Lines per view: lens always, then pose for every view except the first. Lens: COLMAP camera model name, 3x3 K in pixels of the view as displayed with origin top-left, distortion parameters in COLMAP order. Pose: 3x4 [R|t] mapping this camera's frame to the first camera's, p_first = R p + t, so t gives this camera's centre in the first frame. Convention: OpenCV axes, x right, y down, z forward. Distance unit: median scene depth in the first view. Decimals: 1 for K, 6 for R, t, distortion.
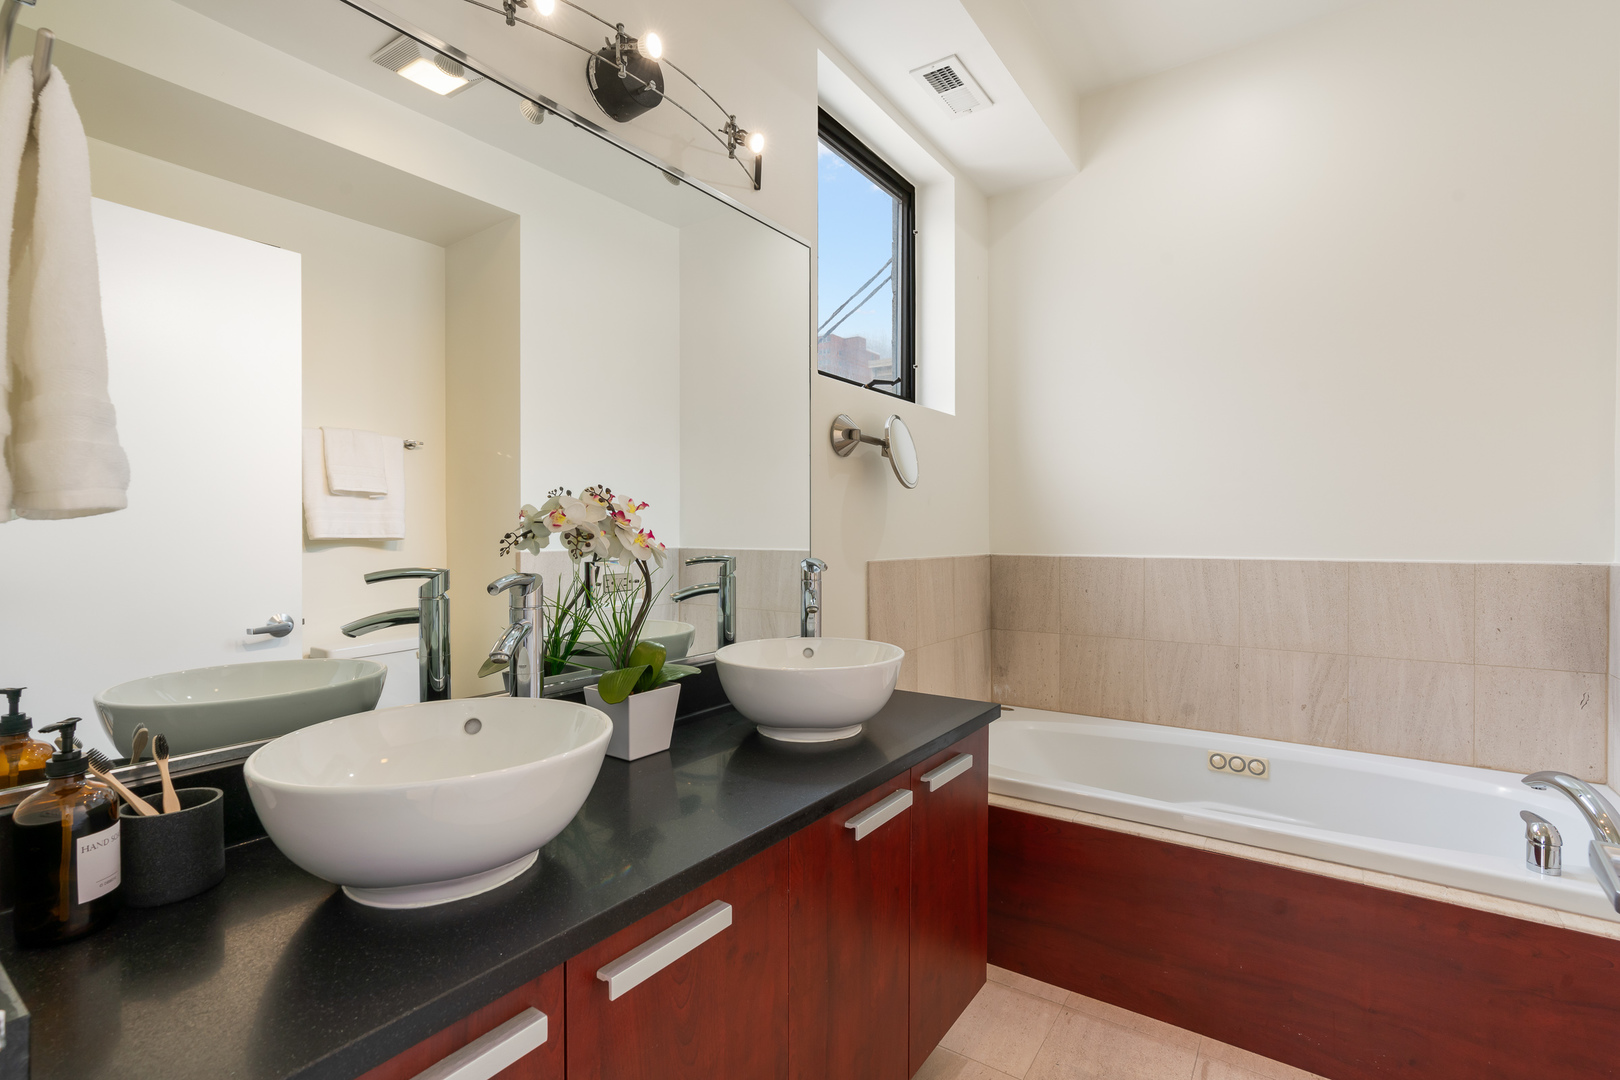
lens RADIAL K [[750.9, 0, 808.7], [0, 750.9, 524.9], [0, 0, 1]] dist [-0.017612, 0.008525]
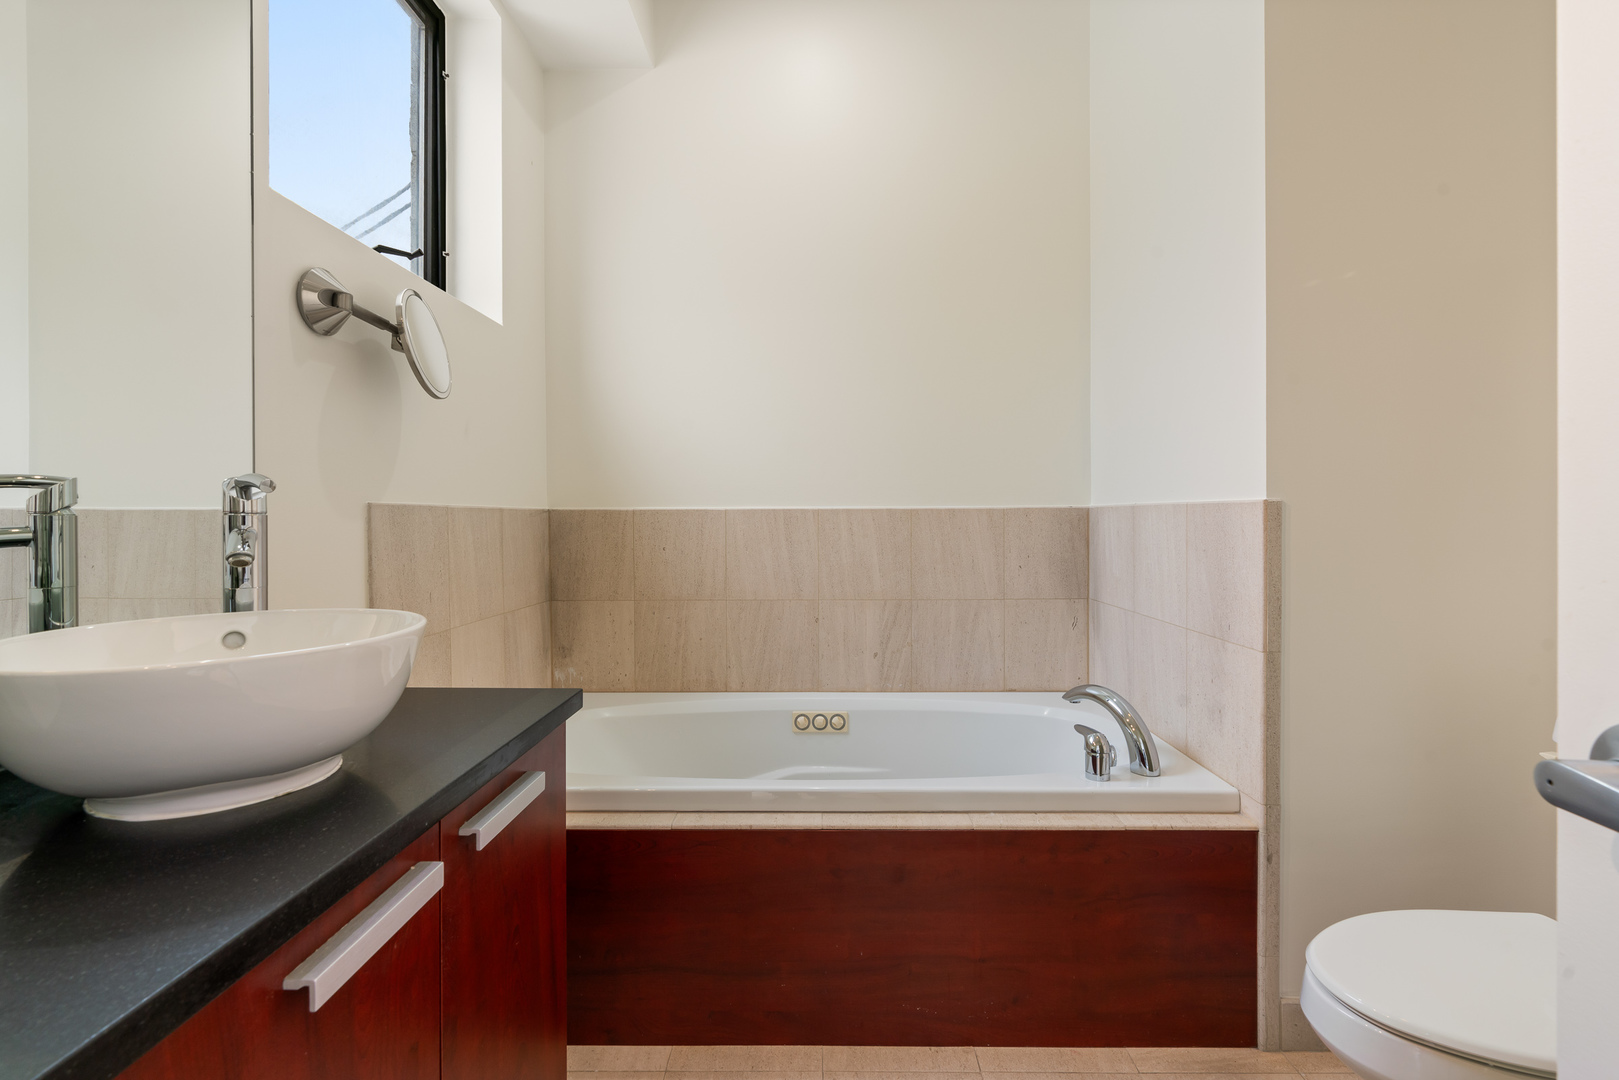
lens RADIAL K [[750.4, 0, 808.2], [0, 750.4, 524.9], [0, 0, 1]] dist [-0.017612, 0.008525]
pose [[0.831128, -0.009198, 0.556005, 0.034703], [-0.000207, 0.999858, 0.016851, 0.057217], [-0.556081, -0.014120, 0.831008, 0.234550]]
